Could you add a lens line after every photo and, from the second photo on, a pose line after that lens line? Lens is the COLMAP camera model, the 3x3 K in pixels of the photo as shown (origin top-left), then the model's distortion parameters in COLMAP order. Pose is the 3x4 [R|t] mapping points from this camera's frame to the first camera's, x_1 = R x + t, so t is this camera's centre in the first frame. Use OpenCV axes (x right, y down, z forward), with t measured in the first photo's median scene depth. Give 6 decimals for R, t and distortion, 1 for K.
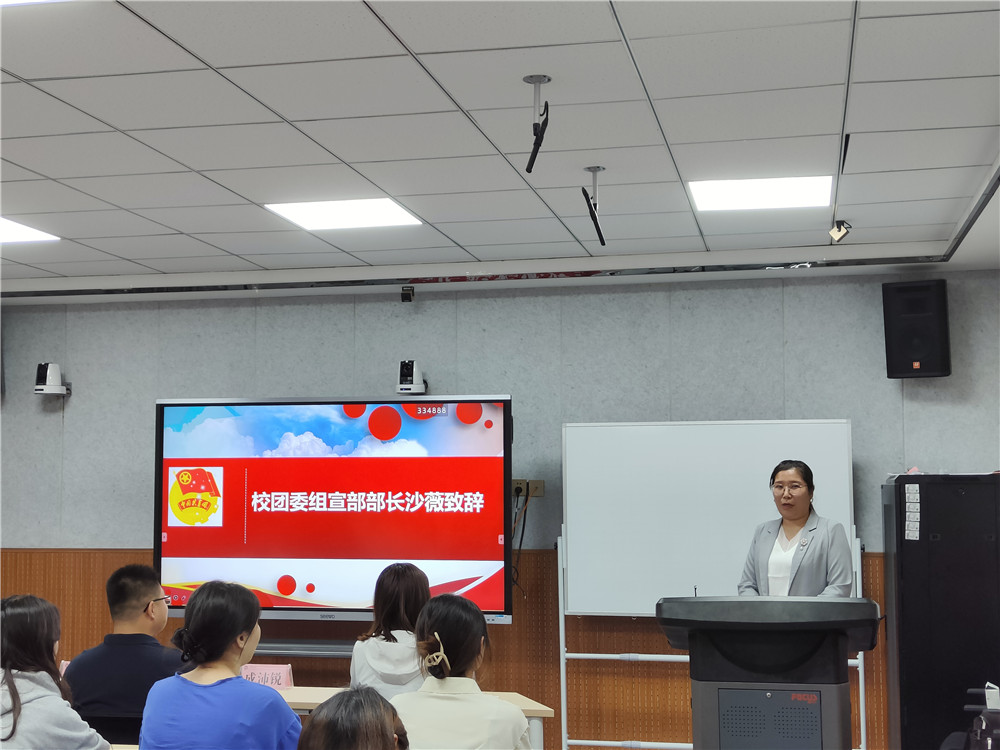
lens RADIAL K [[1380.5, 0, 486.8], [0, 1380.5, 375.8], [0, 0, 1]] dist [0.178196, -0.714052]
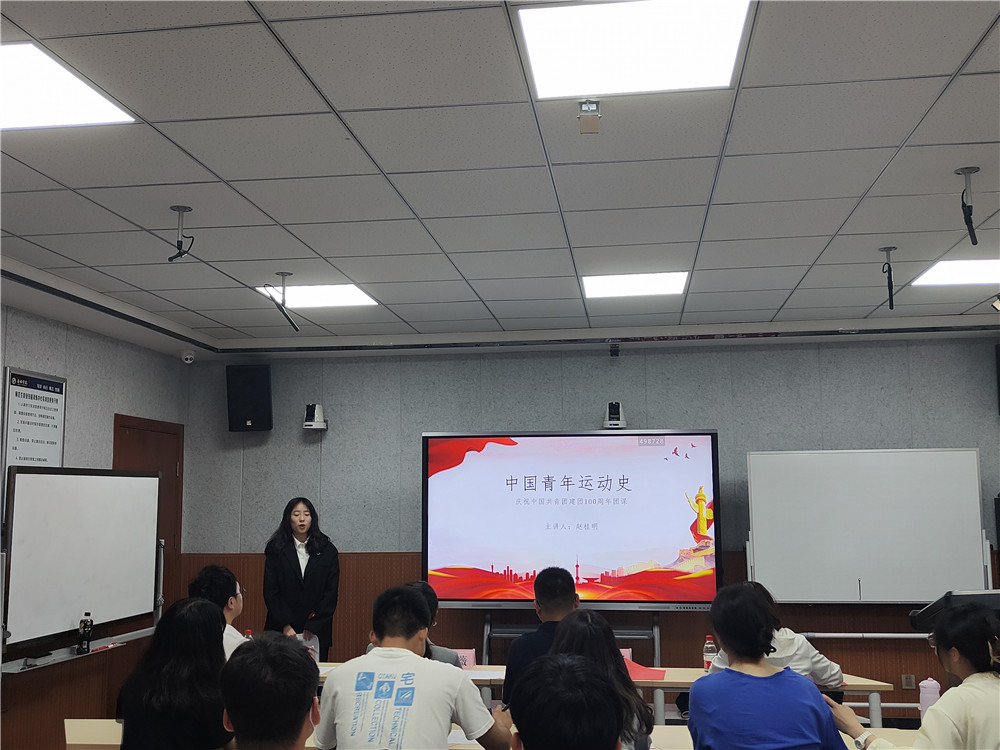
lens RADIAL K [[1016.5, 0, 497.0], [0, 1016.5, 373.2], [0, 0, 1]] dist [0.129144, -0.390372]
pose [[0.995909, 0.004644, 0.090244, -0.246432], [-0.000703, 0.999046, -0.043653, 0.003238], [-0.090361, 0.043411, 0.994963, 0.074485]]
